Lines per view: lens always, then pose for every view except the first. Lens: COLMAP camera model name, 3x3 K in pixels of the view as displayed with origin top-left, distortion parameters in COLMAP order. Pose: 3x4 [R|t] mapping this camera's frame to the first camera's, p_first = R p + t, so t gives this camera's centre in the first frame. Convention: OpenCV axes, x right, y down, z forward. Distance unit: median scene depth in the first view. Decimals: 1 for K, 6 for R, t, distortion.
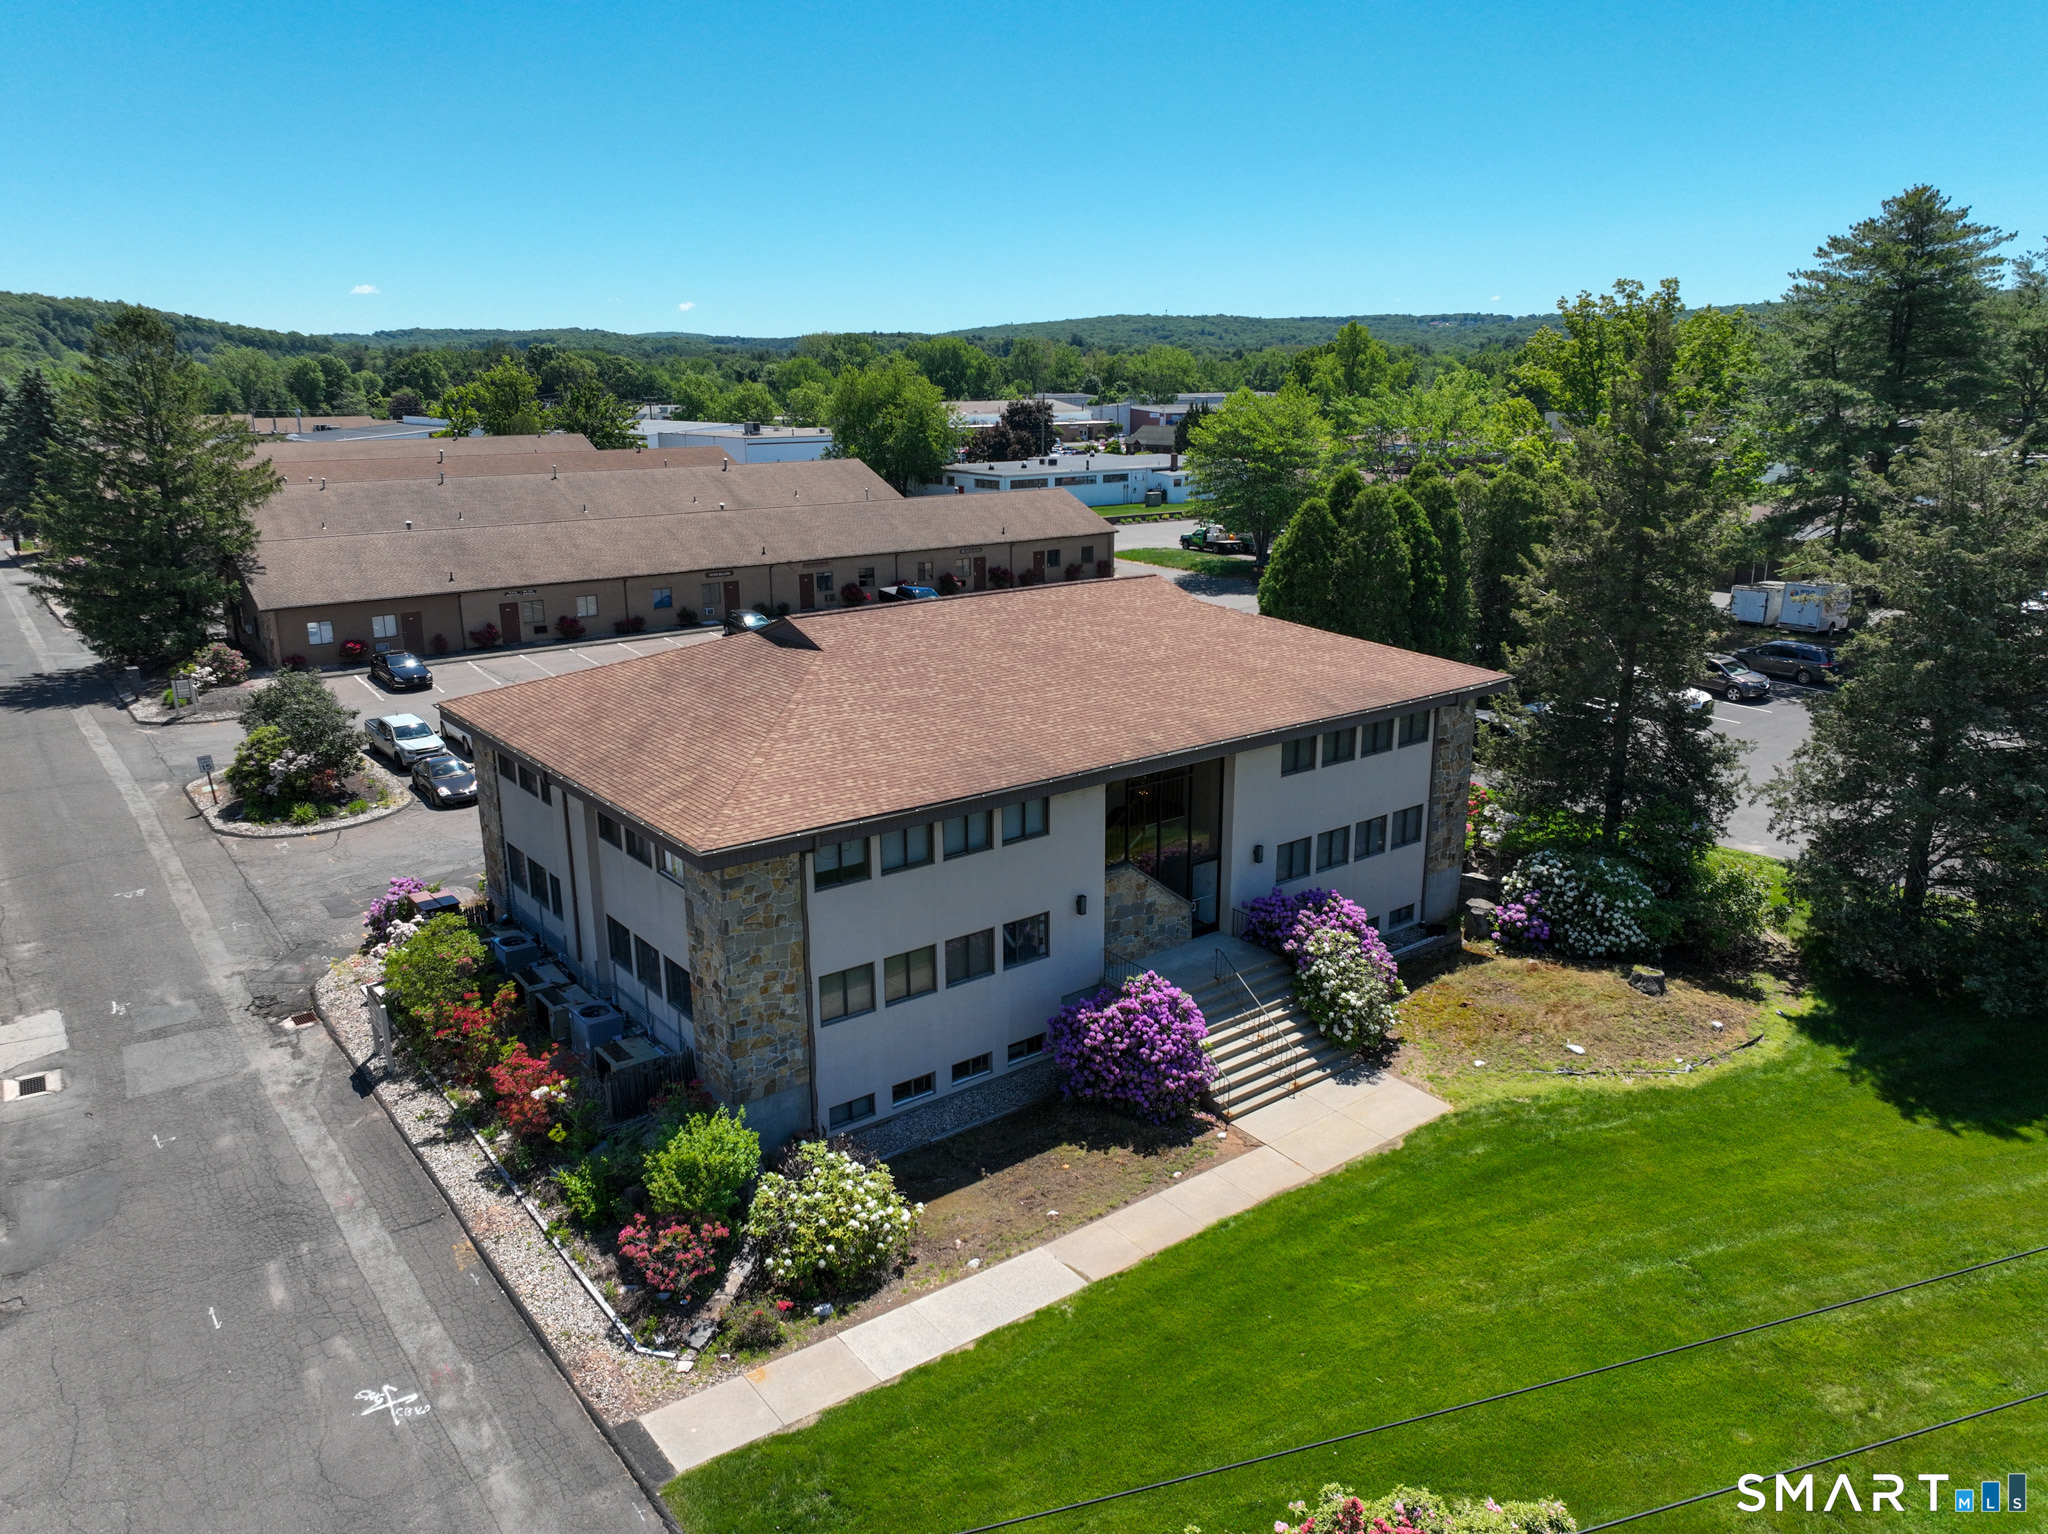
lens RADIAL K [[1431.4, 0, 1023.7], [0, 1431.4, 764.3], [0, 0, 1]] dist [0.006086, 0.006479]
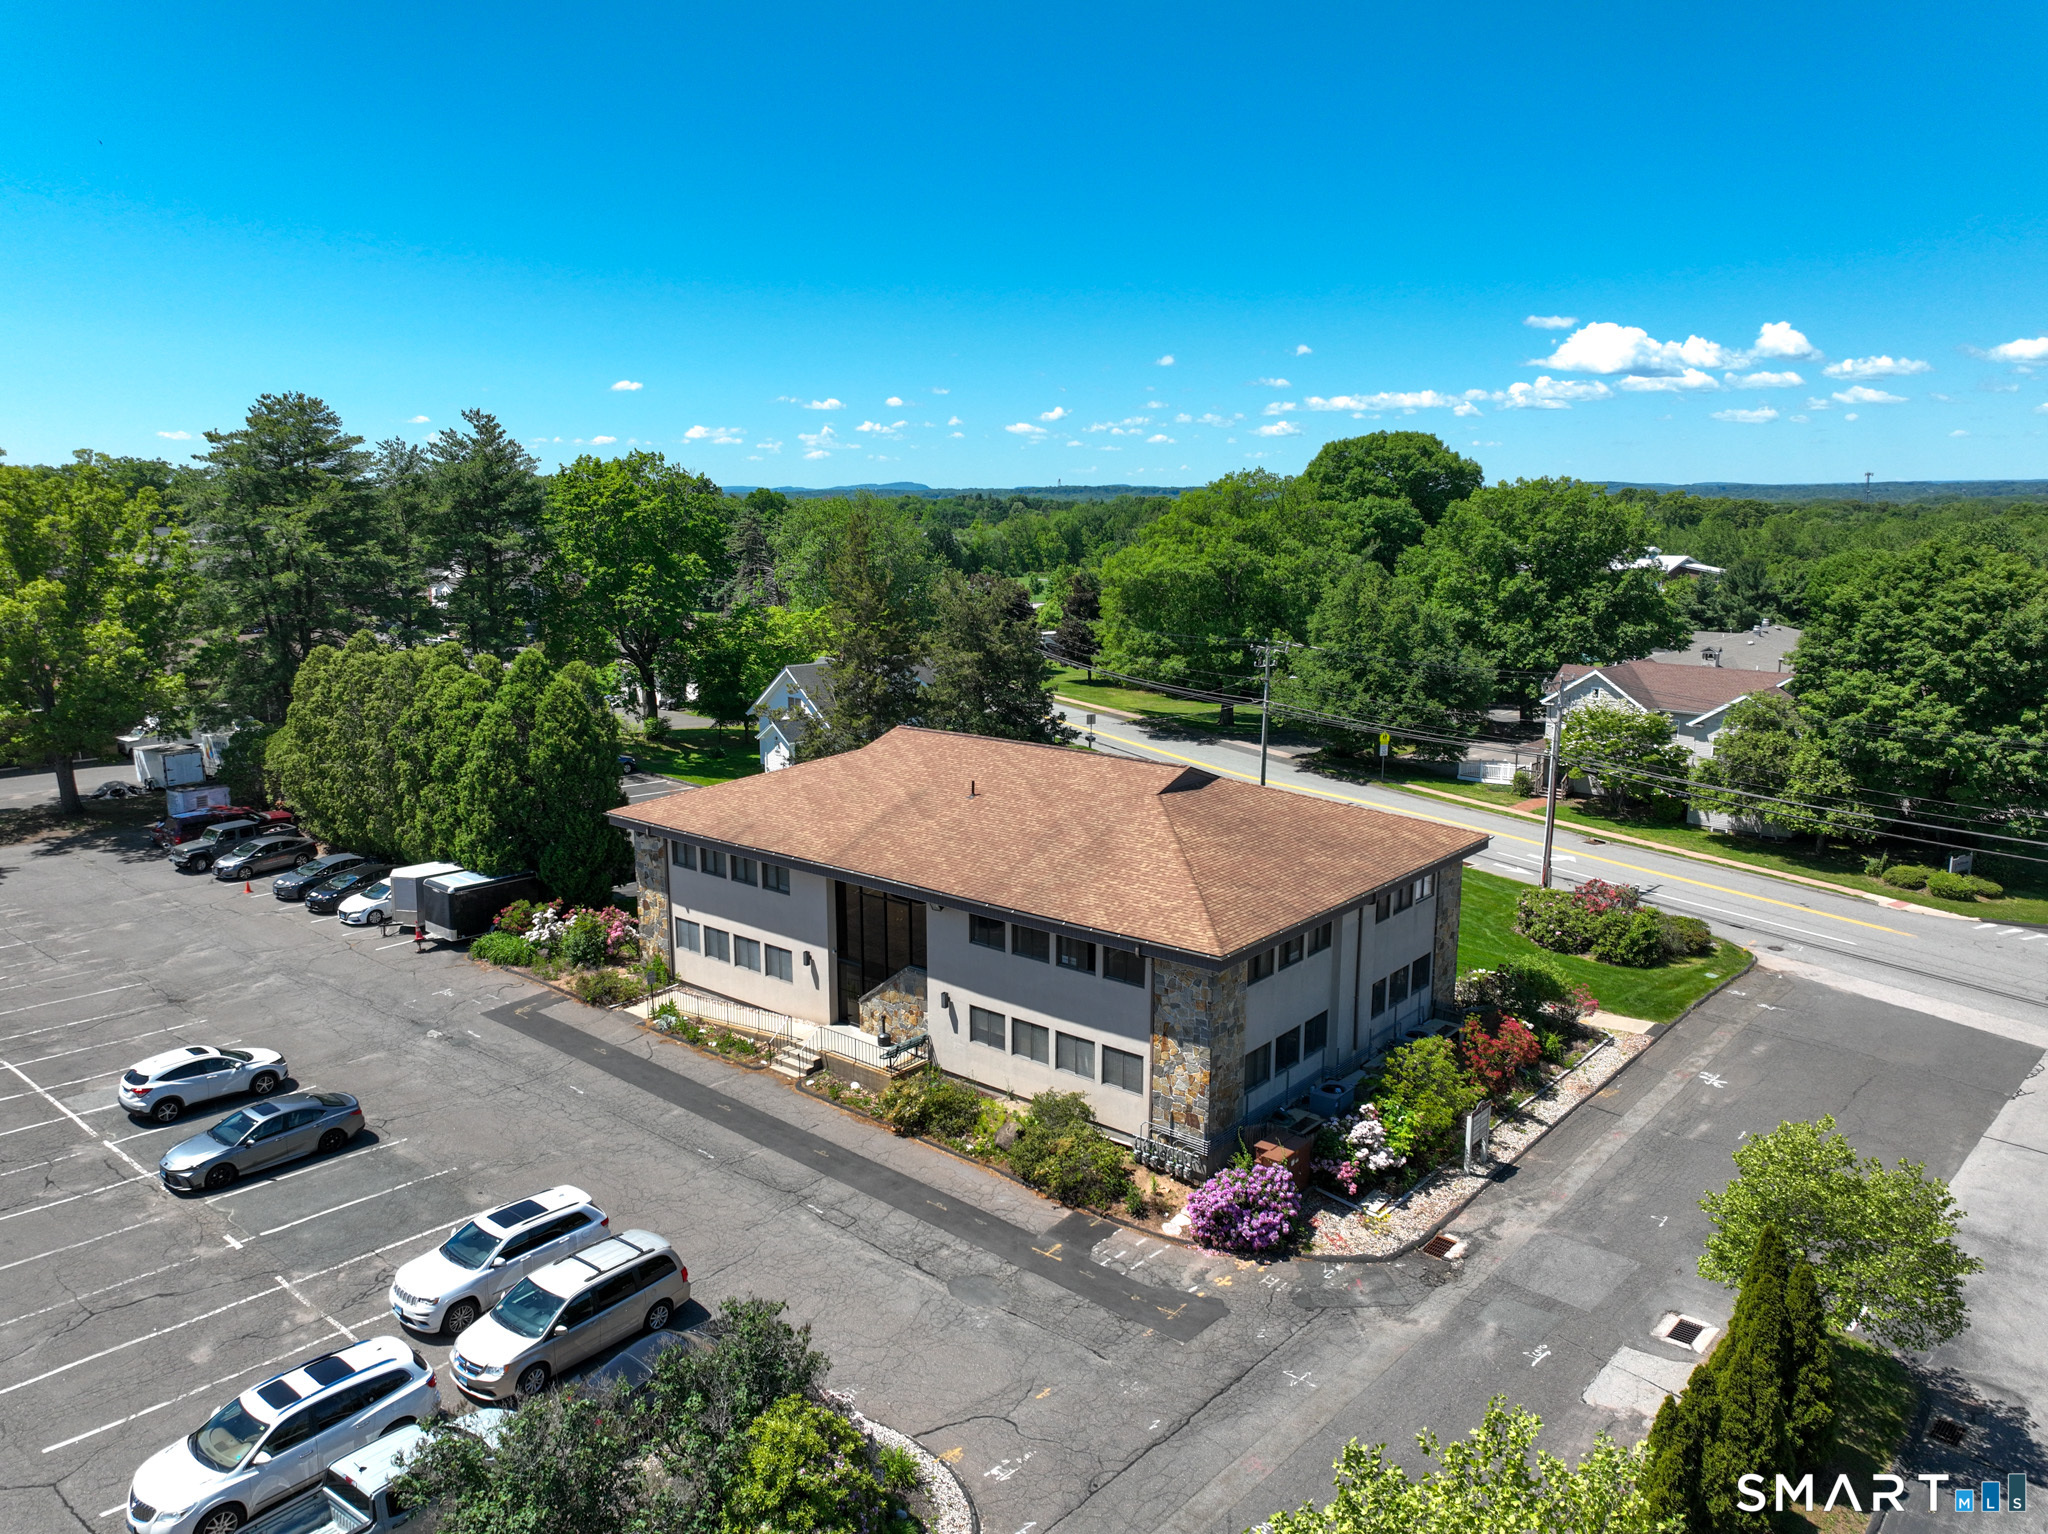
lens RADIAL K [[1416.4, 0, 1017.9], [0, 1416.4, 770.9], [0, 0, 1]] dist [0.026022, 0.000559]
pose [[0.215138, 0.190095, -0.957904, 1.389635], [-0.252590, 0.958326, 0.133449, -0.313649], [0.943352, 0.213247, 0.254188, 0.840912]]
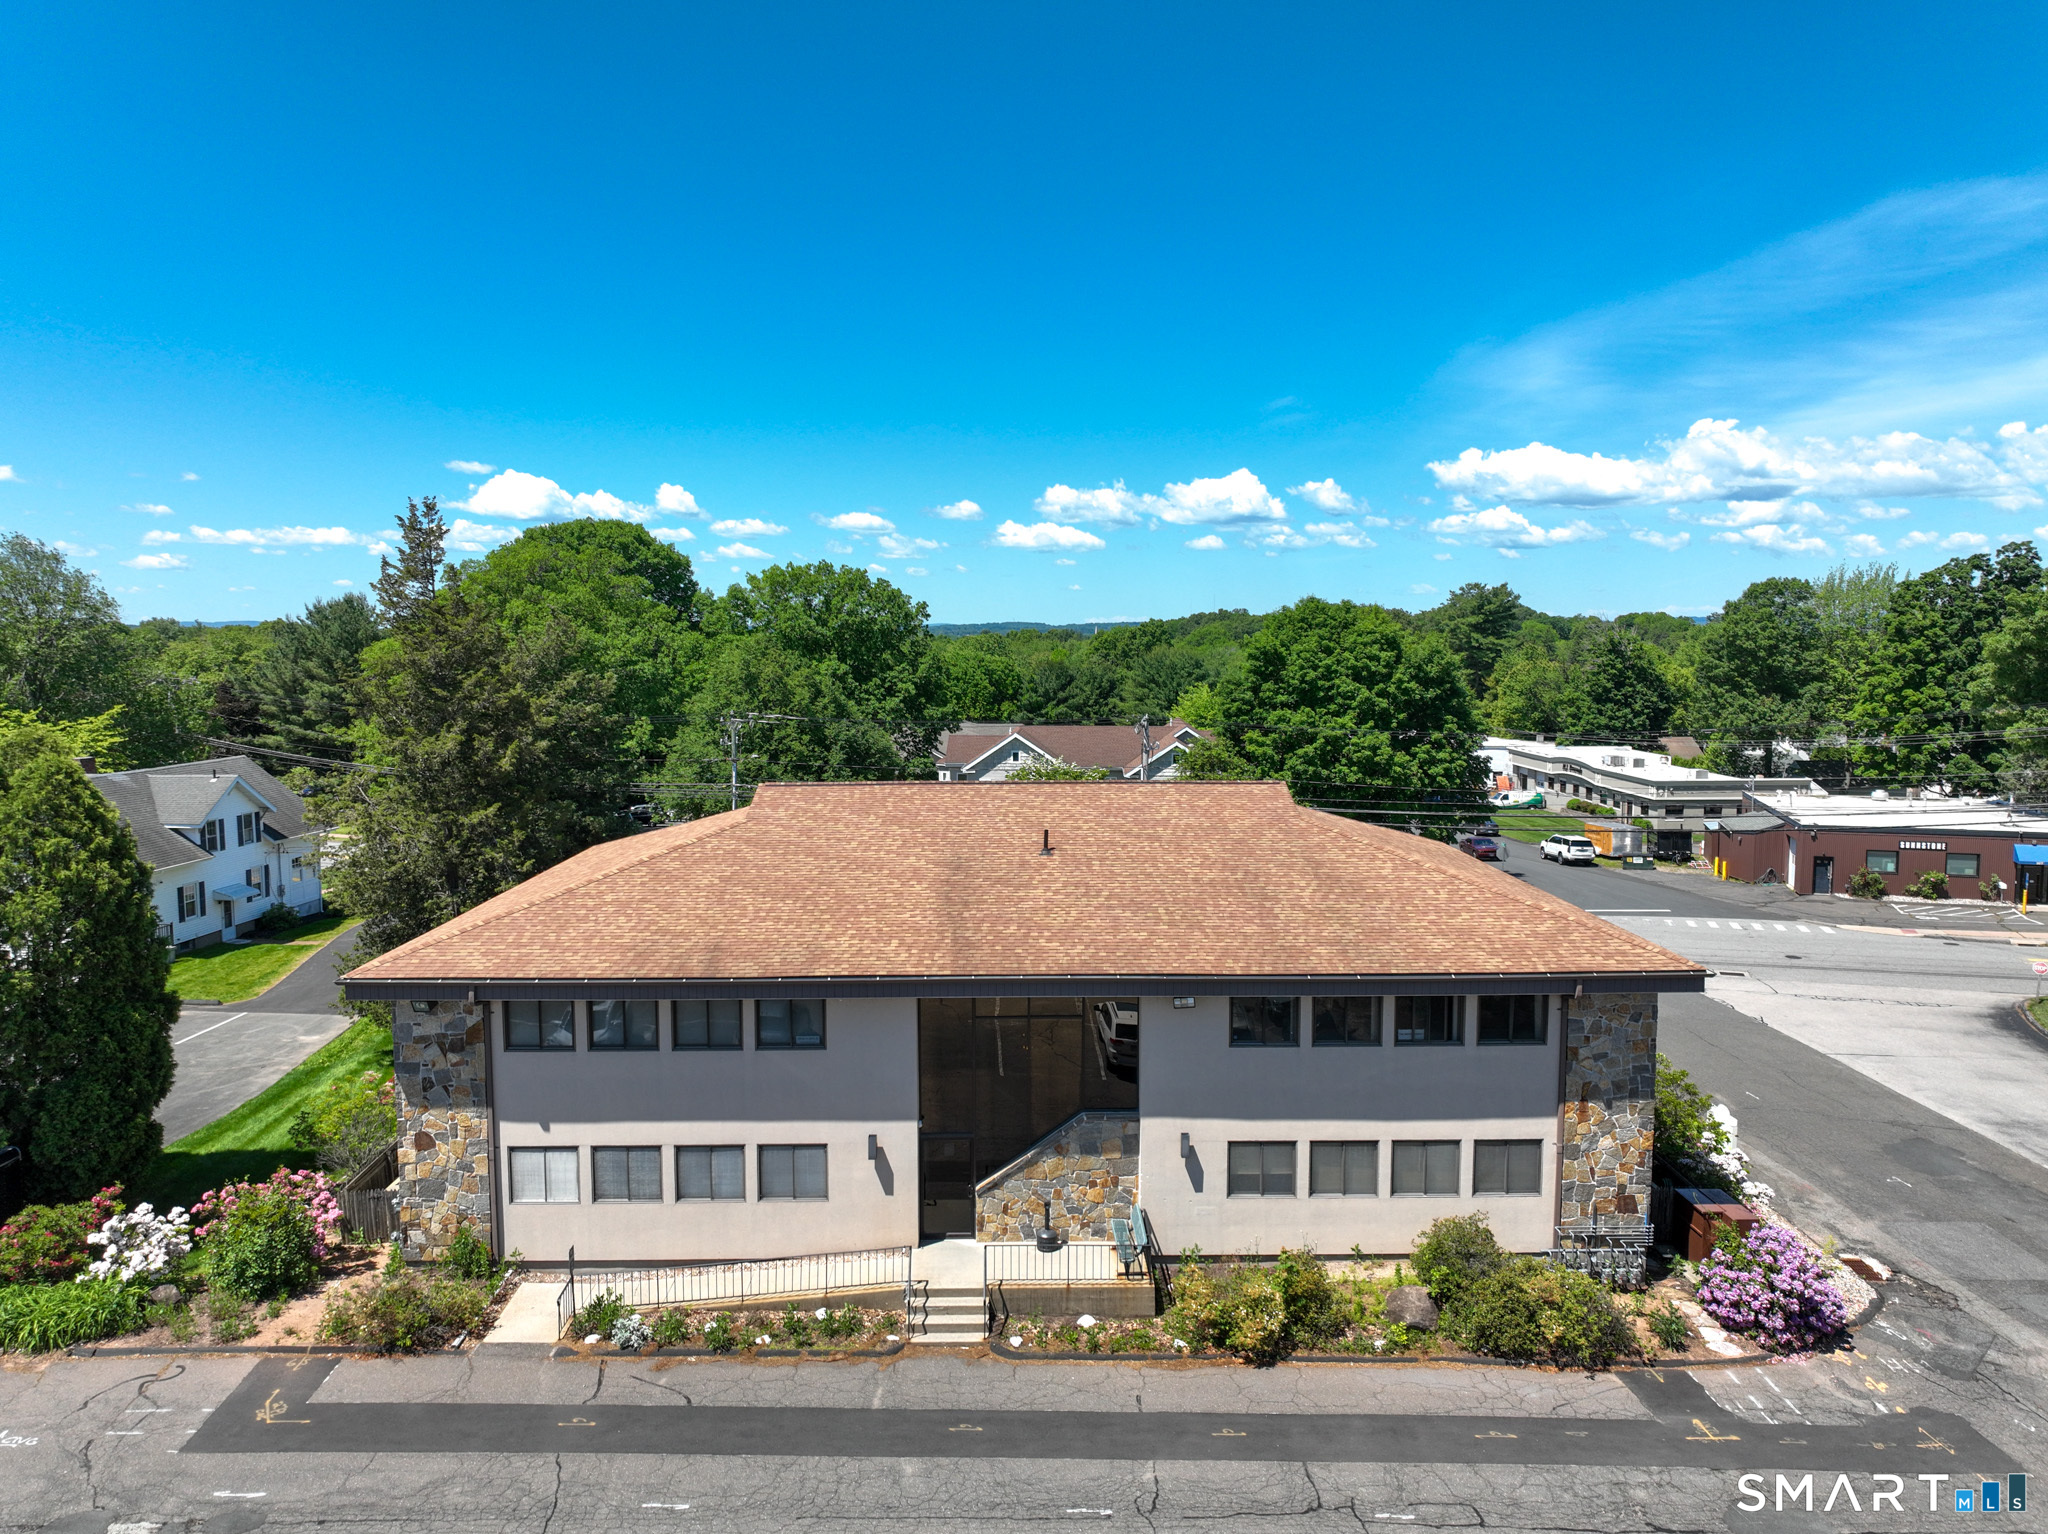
lens RADIAL K [[1431.4, 0, 1023.7], [0, 1431.4, 764.3], [0, 0, 1]] dist [0.006086, 0.006479]
pose [[0.797893, 0.058538, -0.599950, 0.609132], [-0.158309, 0.980687, -0.114853, -0.036815], [0.581640, 0.186618, 0.791750, 0.378272]]
